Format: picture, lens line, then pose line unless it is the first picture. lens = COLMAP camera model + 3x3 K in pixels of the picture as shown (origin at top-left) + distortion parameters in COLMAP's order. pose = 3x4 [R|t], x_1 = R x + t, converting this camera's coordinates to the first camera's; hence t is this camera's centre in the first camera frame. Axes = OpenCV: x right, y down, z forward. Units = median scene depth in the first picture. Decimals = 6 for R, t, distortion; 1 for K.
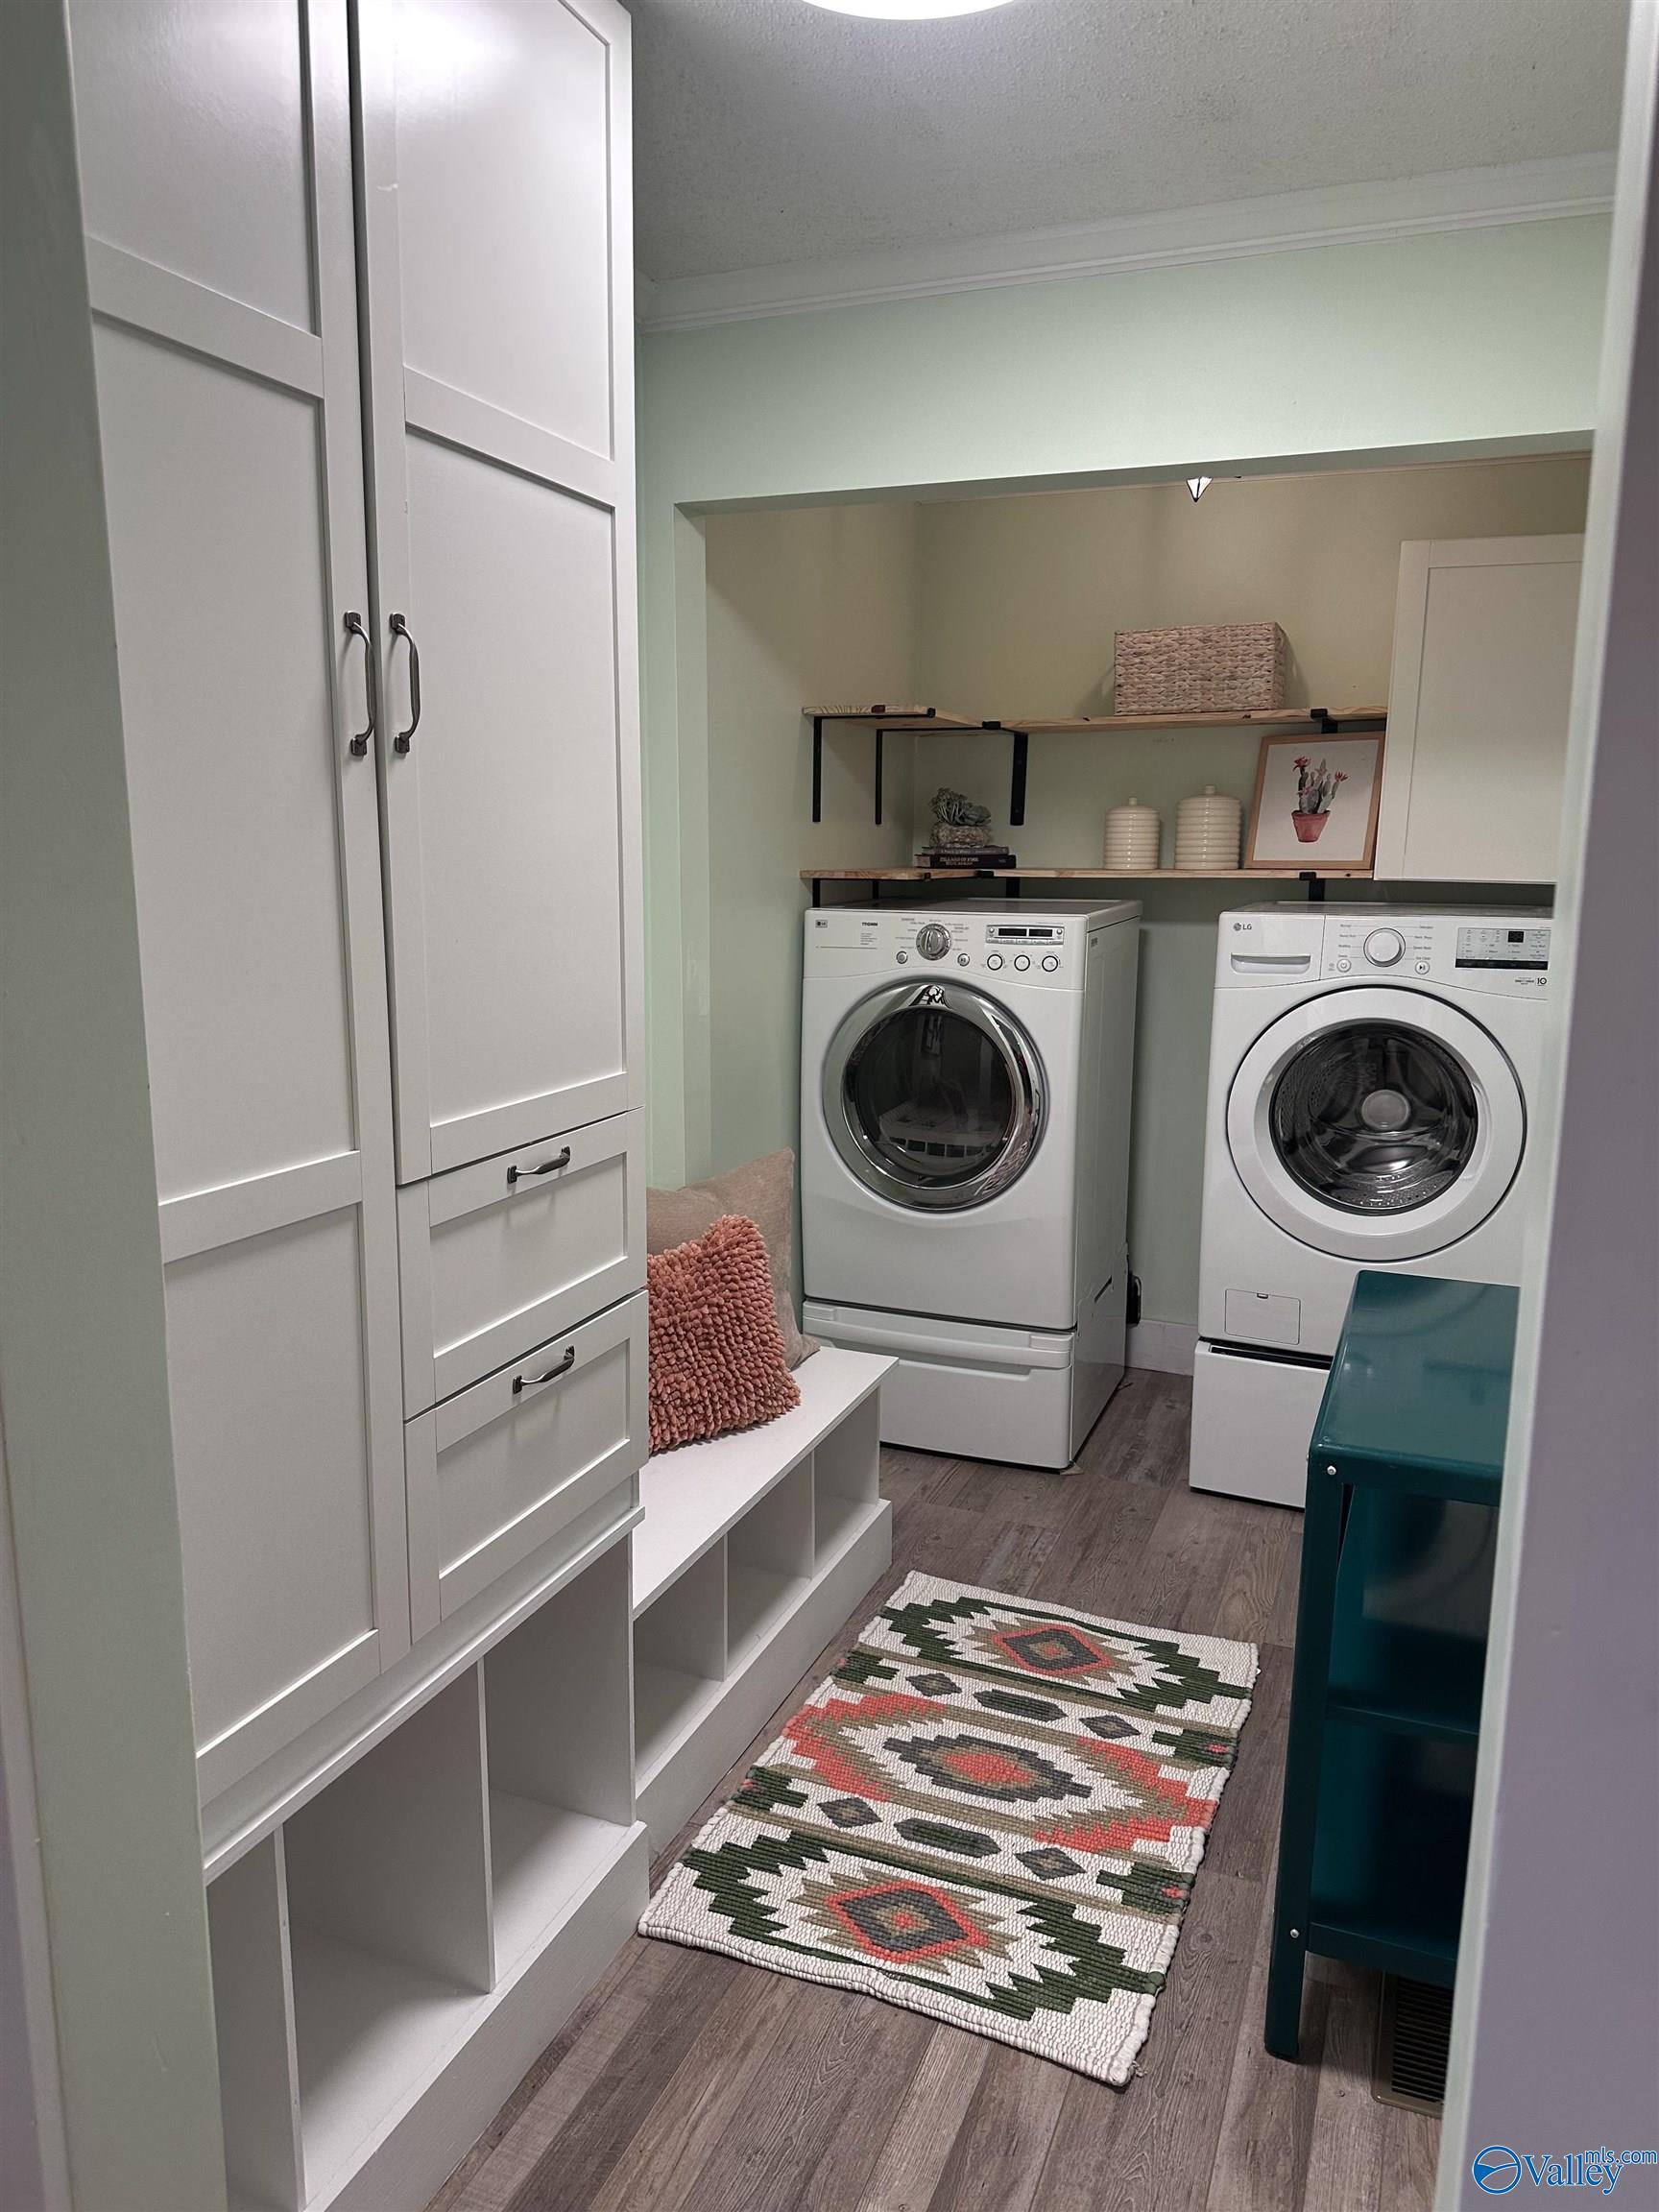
lens RADIAL K [[1569.2, 0, 846.2], [0, 1569.2, 1112.6], [0, 0, 1]] dist [0.115247, -0.170219]
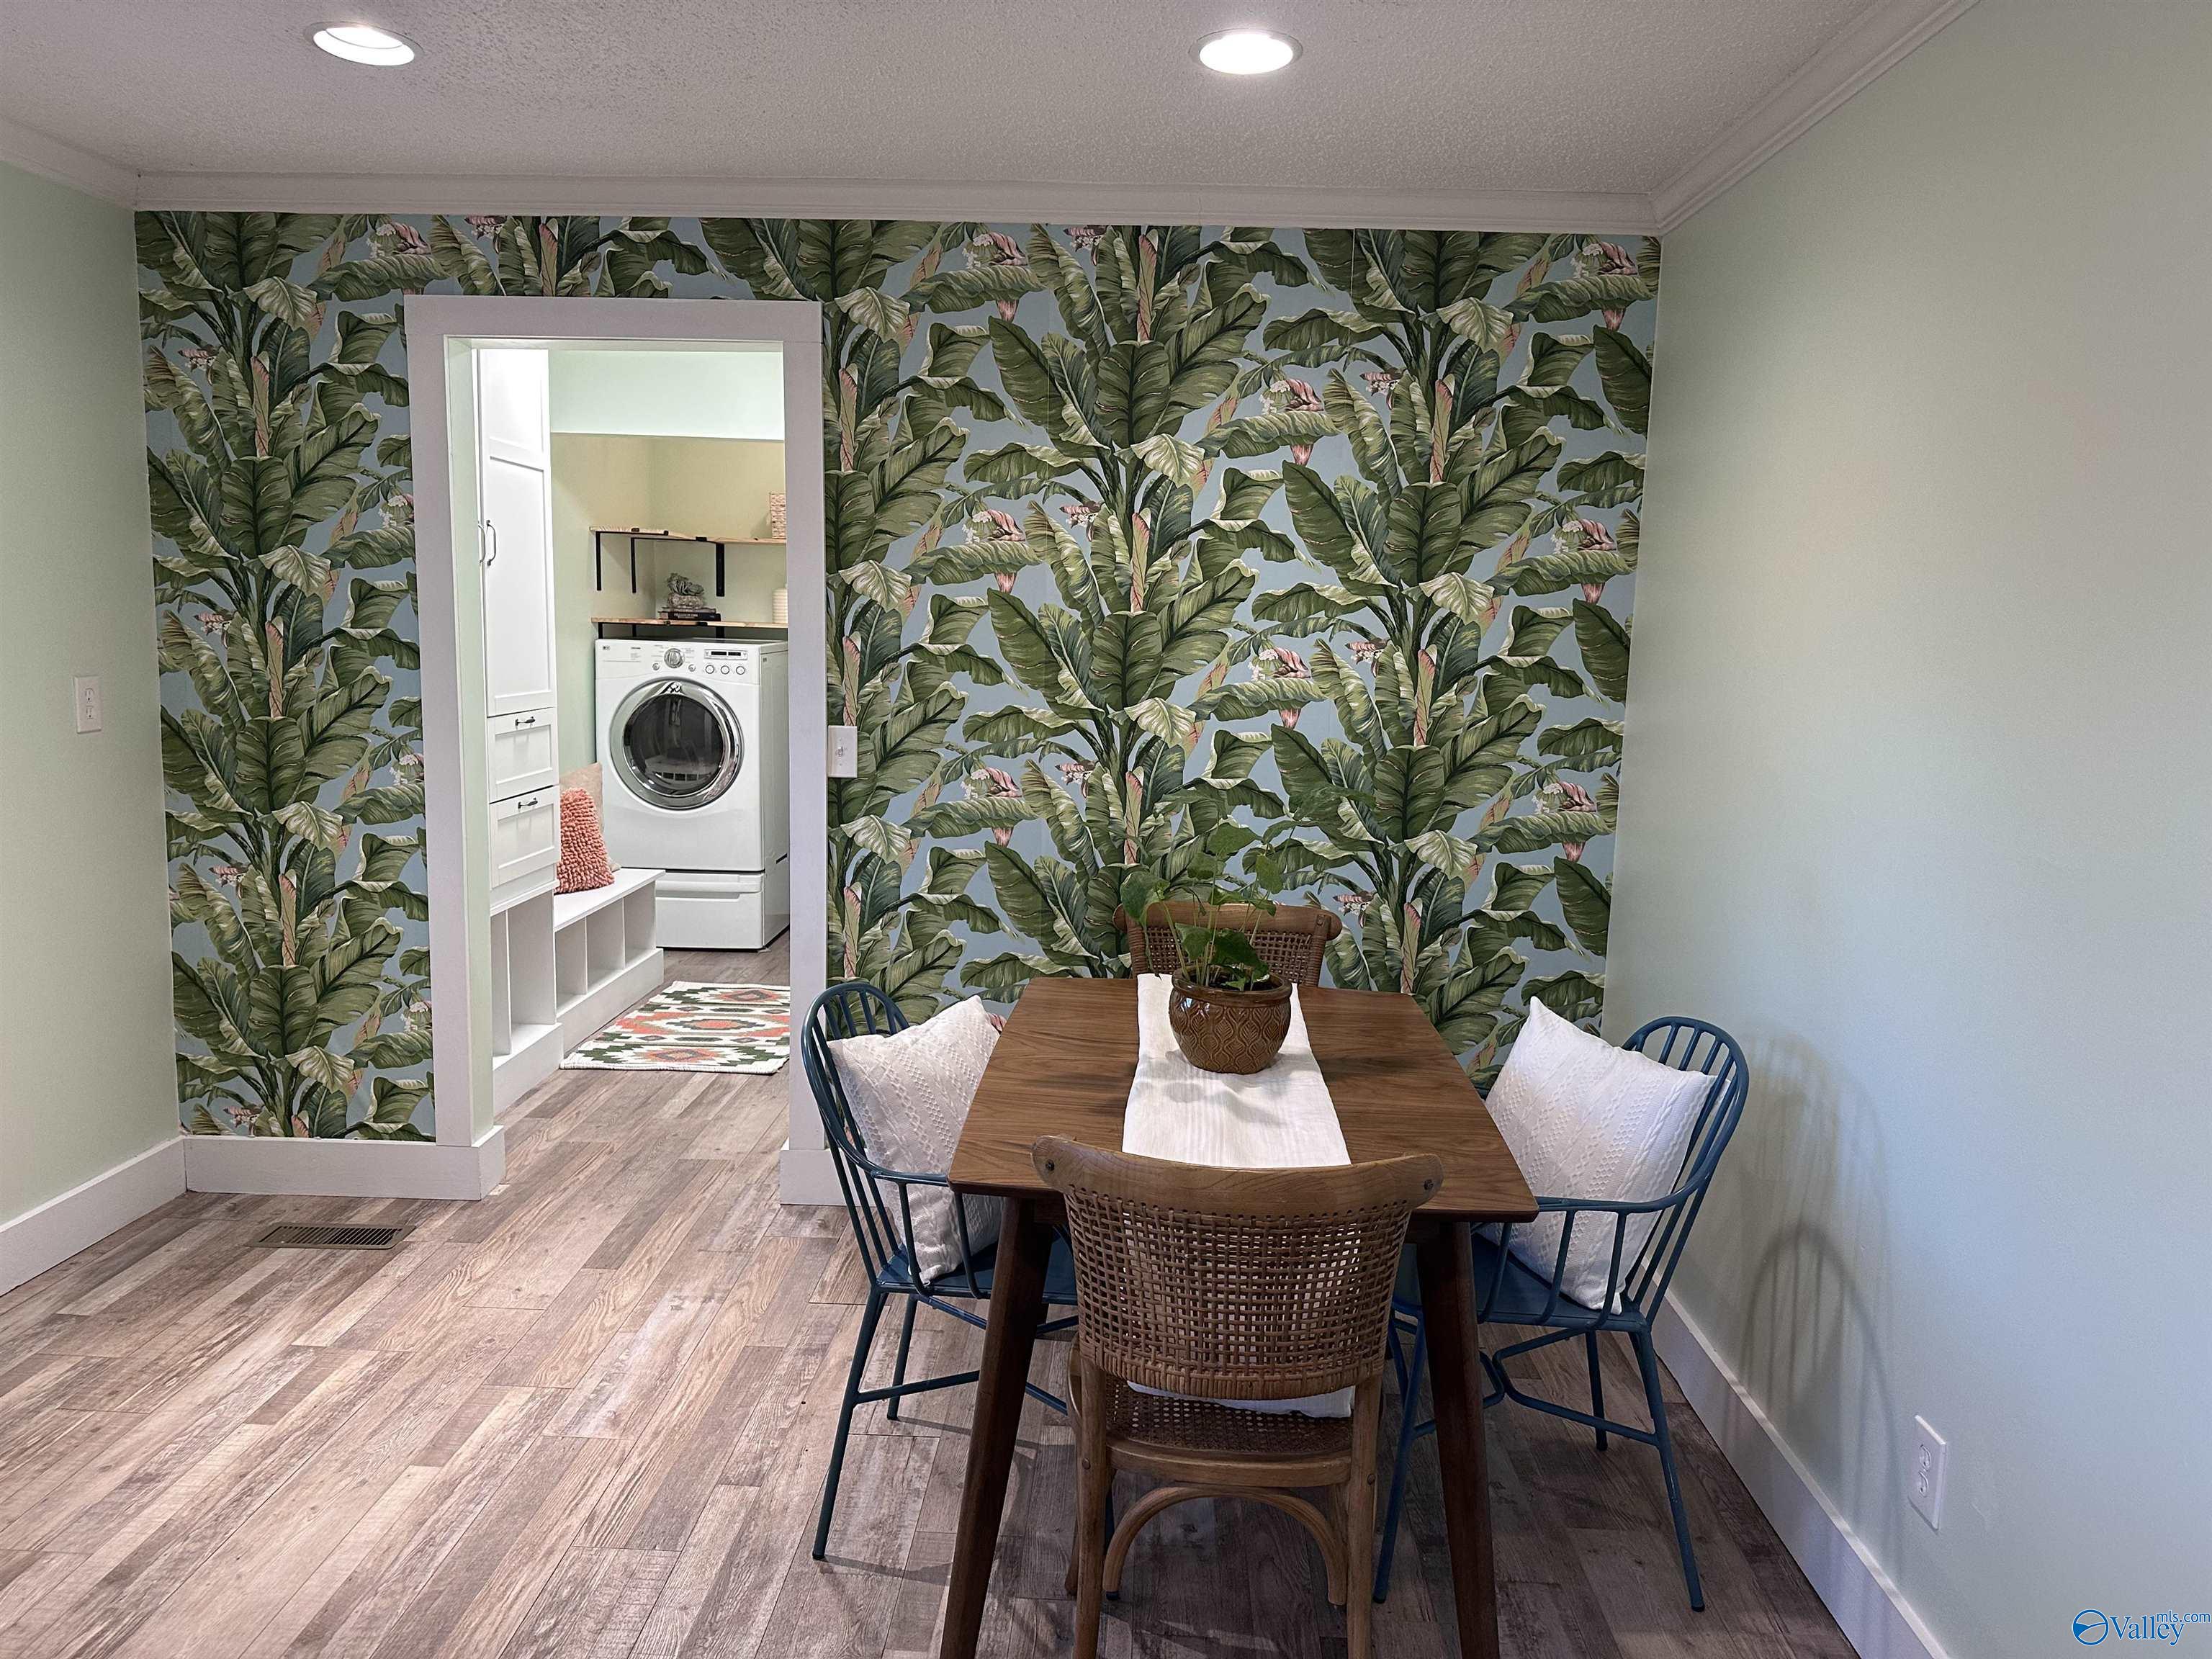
lens RADIAL K [[1569.2, 0, 1115.4], [0, 1569.2, 840.8], [0, 0, 1]] dist [0.115247, -0.170219]
pose [[0.944299, -0.035341, 0.327185, -0.104681], [0.045495, 0.998690, -0.023432, 0.255330], [-0.325928, 0.037013, 0.944670, -1.345048]]
